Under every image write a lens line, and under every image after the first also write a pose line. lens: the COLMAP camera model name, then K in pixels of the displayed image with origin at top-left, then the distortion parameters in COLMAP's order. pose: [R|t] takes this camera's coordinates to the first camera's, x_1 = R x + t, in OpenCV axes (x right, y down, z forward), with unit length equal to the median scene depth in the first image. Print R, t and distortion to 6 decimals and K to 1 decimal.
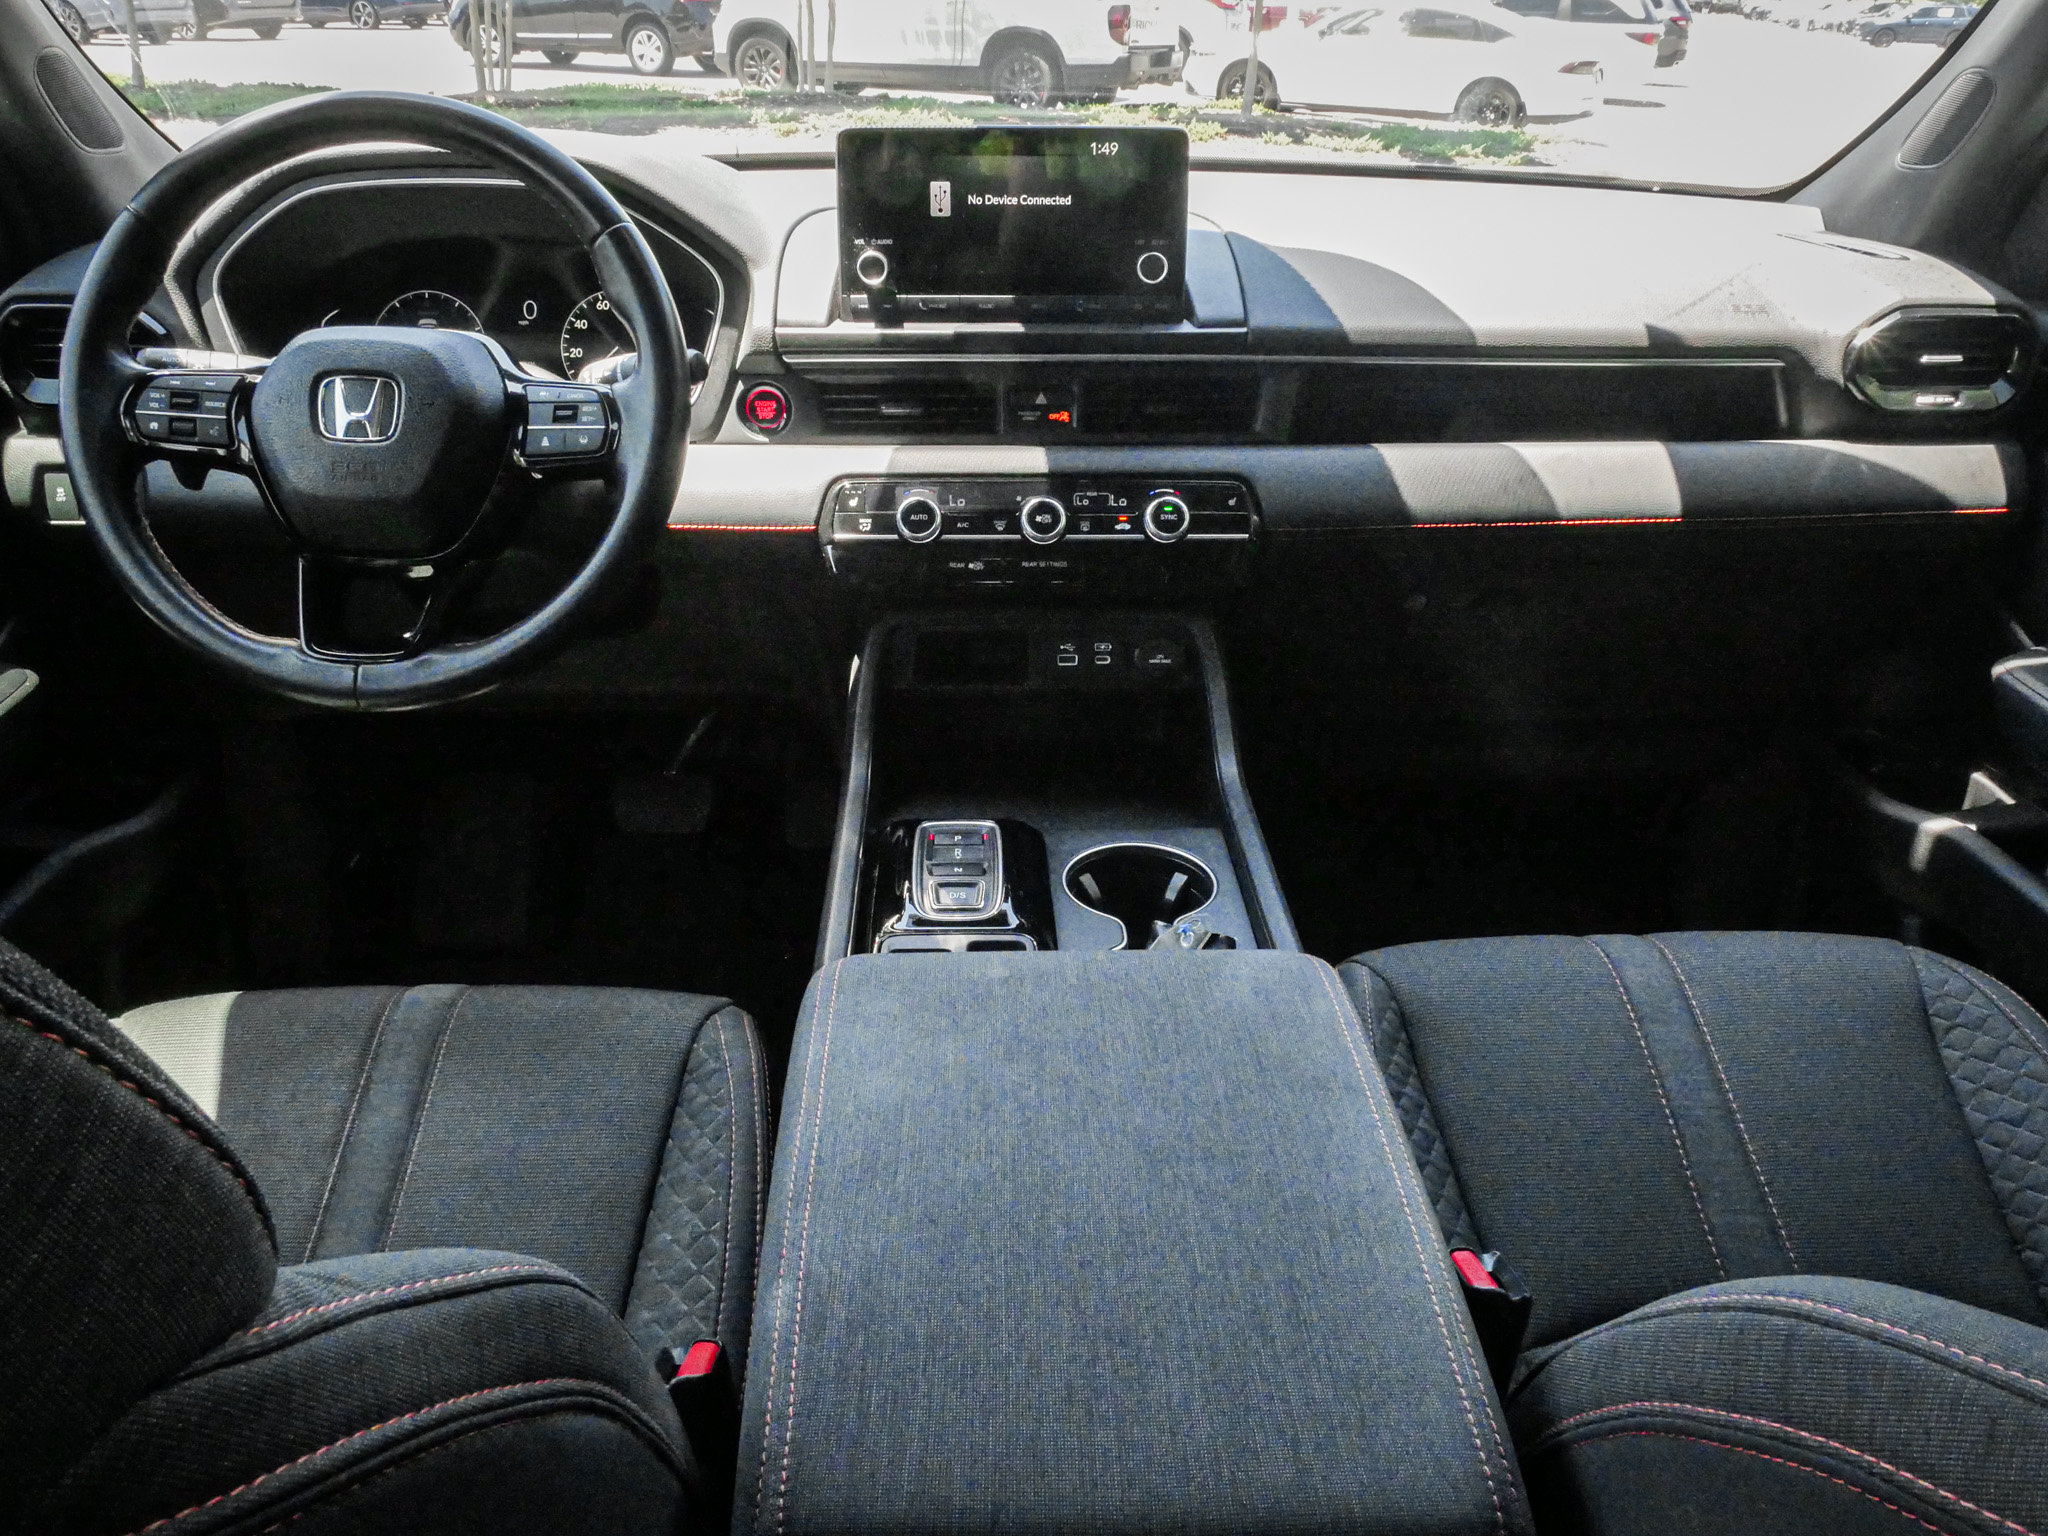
lens RADIAL K [[1432.8, 0, 1017.1], [0, 1432.8, 762.3], [0, 0, 1]] dist [-0.045057, -0.001767]
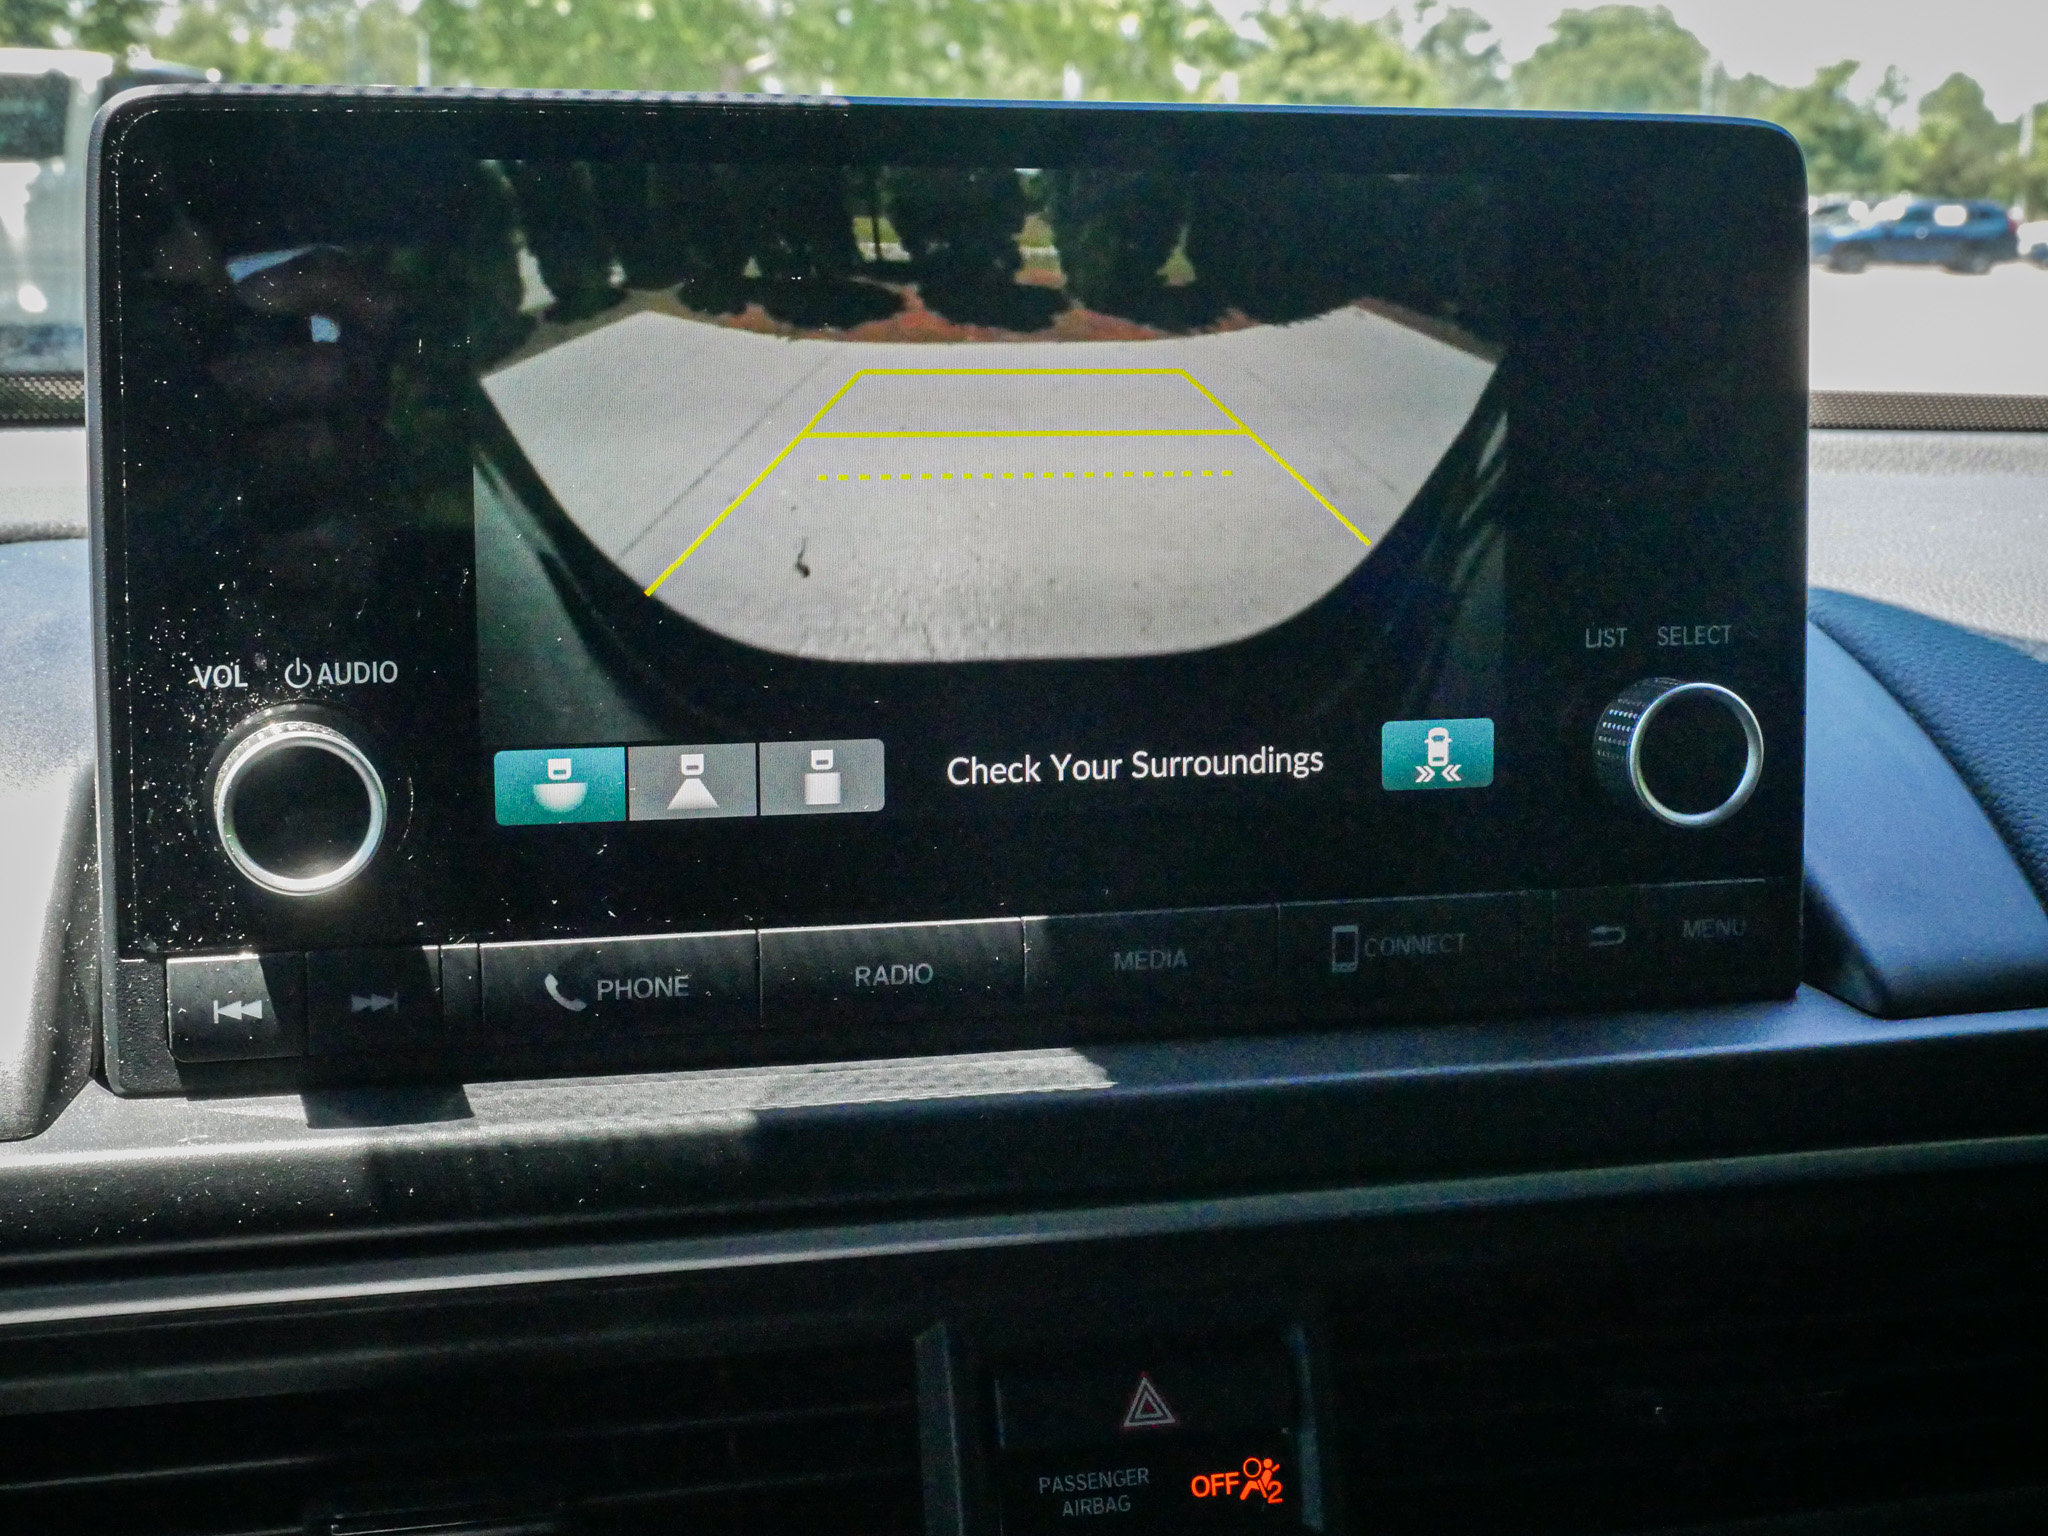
lens RADIAL K [[3189.3, 0, 1027.1], [0, 3189.3, 774.4], [0, 0, 1]] dist [-0.018828, 0.000000]
pose [[0.963355, -0.037079, 0.265656, -0.117772], [0.121247, 0.943639, -0.307969, -0.209733], [-0.239264, 0.328894, 0.913554, 0.590193]]
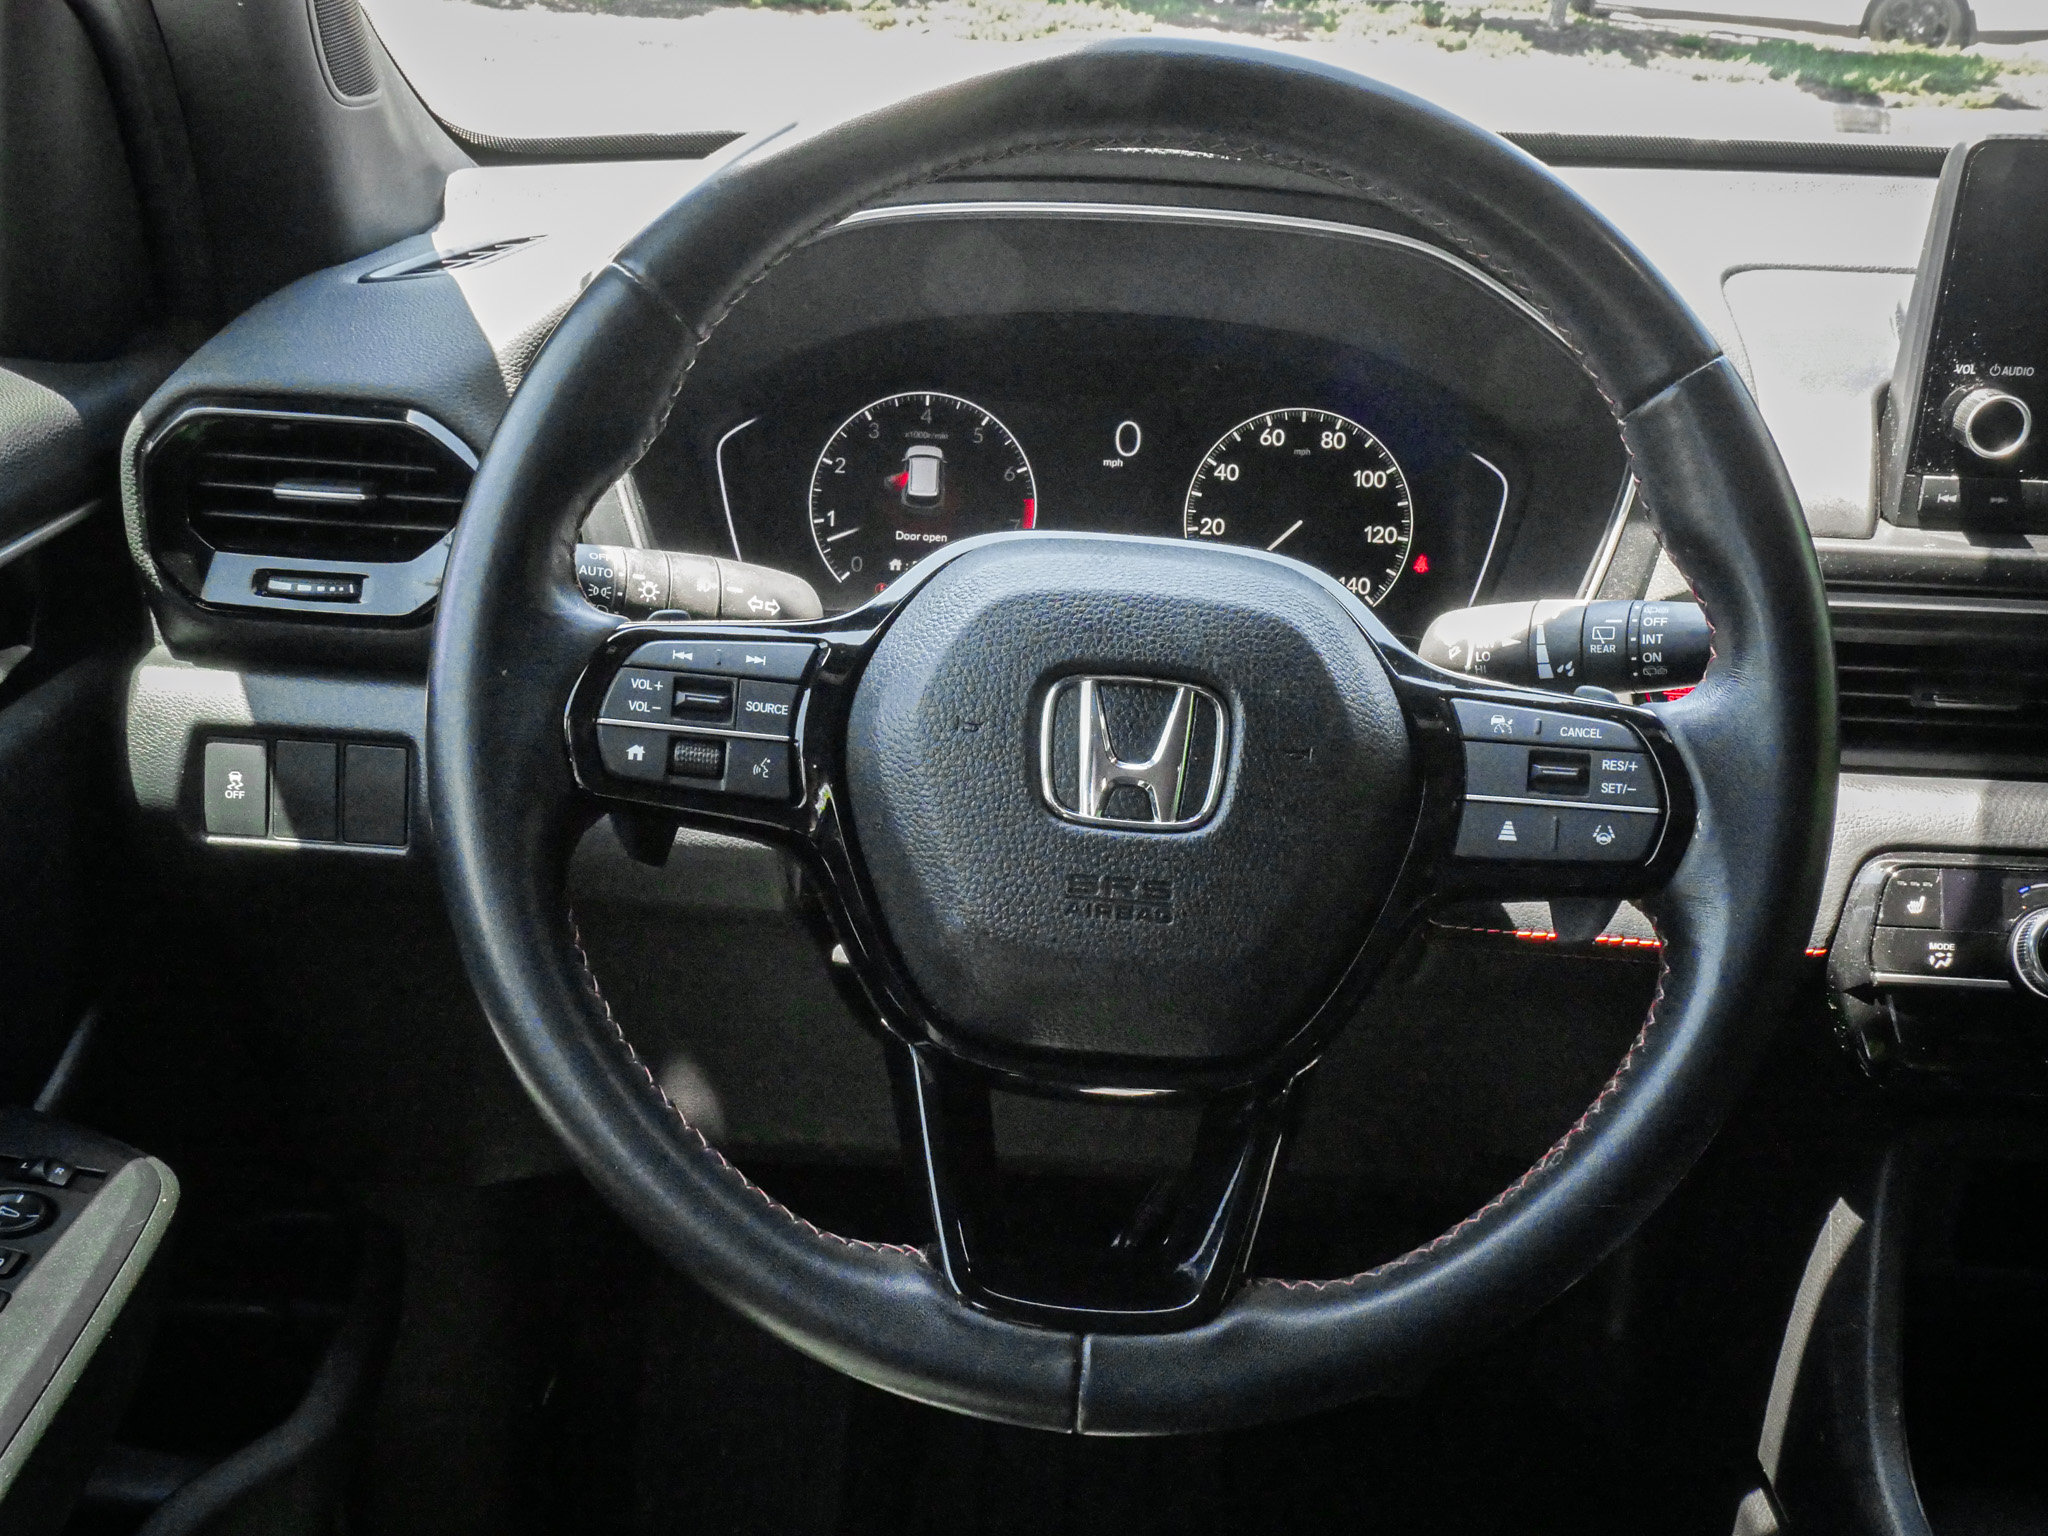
lens RADIAL K [[2144.2, 0, 1020.8], [0, 2144.2, 776.0], [0, 0, 1]] dist [-0.011017, 0.000000]
pose [[0.997218, 0.050237, -0.055074, -0.373903], [-0.054610, 0.995216, -0.081008, -0.151100], [0.050741, 0.083790, 0.995191, 0.274435]]
